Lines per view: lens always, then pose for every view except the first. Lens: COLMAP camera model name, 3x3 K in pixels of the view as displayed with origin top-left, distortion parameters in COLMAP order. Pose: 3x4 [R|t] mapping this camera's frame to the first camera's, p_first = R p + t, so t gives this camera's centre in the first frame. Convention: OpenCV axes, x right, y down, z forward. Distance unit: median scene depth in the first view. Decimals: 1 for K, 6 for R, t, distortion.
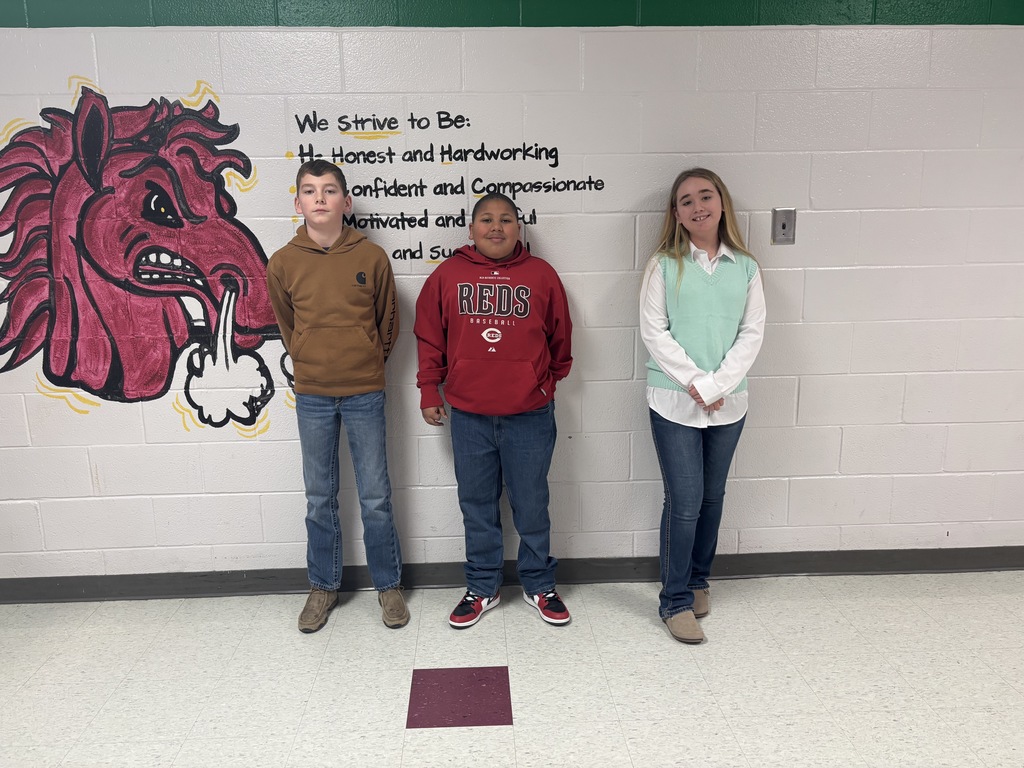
lens RADIAL K [[775.0, 0, 508.5], [0, 775.0, 389.2], [0, 0, 1]] dist [0.036191, -0.036936]
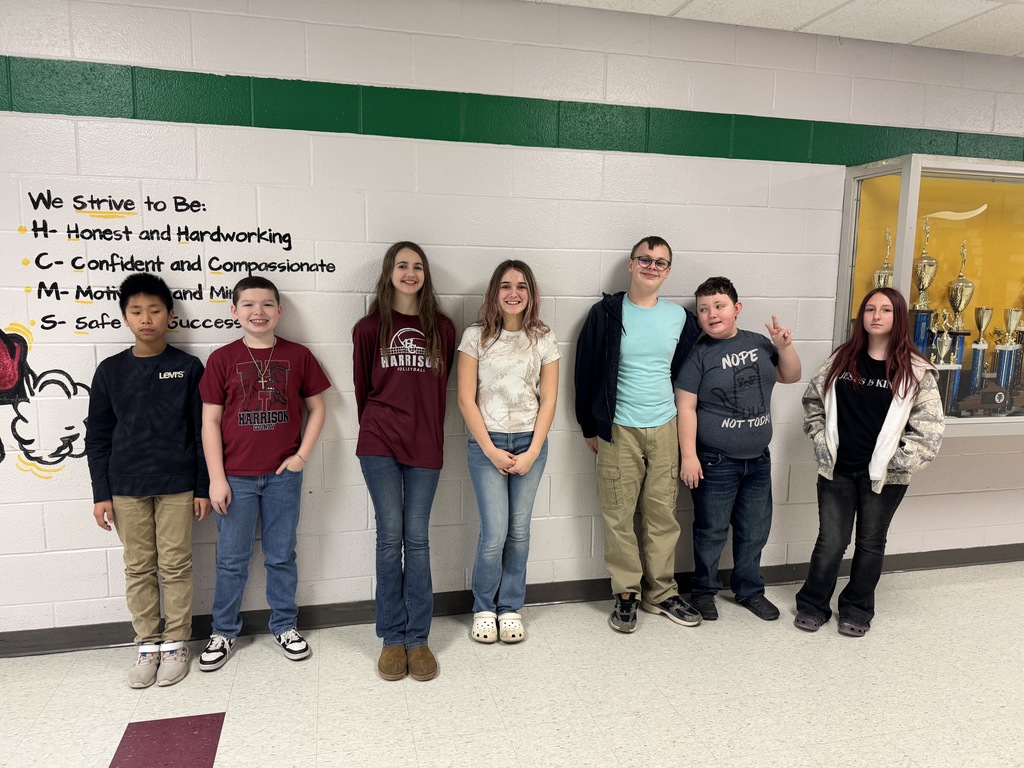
lens RADIAL K [[712.2, 0, 508.6], [0, 712.2, 391.7], [0, 0, 1]] dist [0.033980, -0.041817]
pose [[0.980771, 0.000936, 0.195160, 0.172465], [0.013045, 0.997438, -0.070343, -0.005383], [-0.194725, 0.071537, 0.978246, -0.057752]]
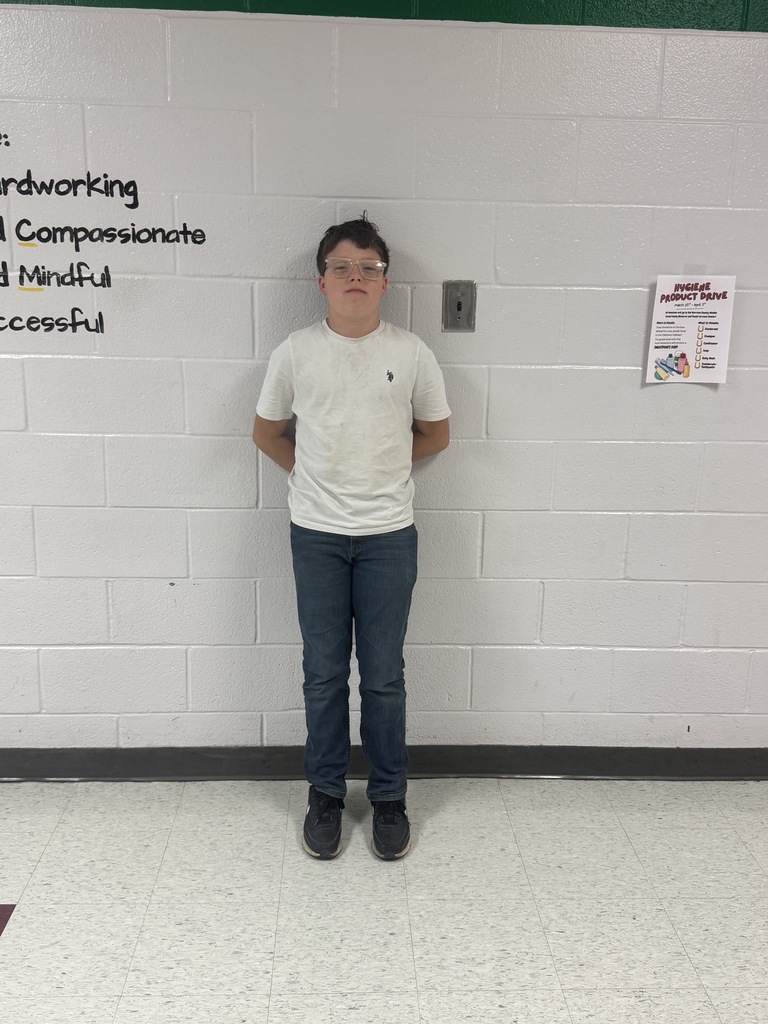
lens RADIAL K [[974.8, 0, 388.5], [0, 974.8, 512.3], [0, 0, 1]] dist [0.006788, 0.000000]
pose [[0.999286, 0.036350, 0.010333, 0.297349], [-0.036674, 0.998778, 0.033126, -0.046301], [-0.009117, -0.033481, 0.999398, 0.095837]]
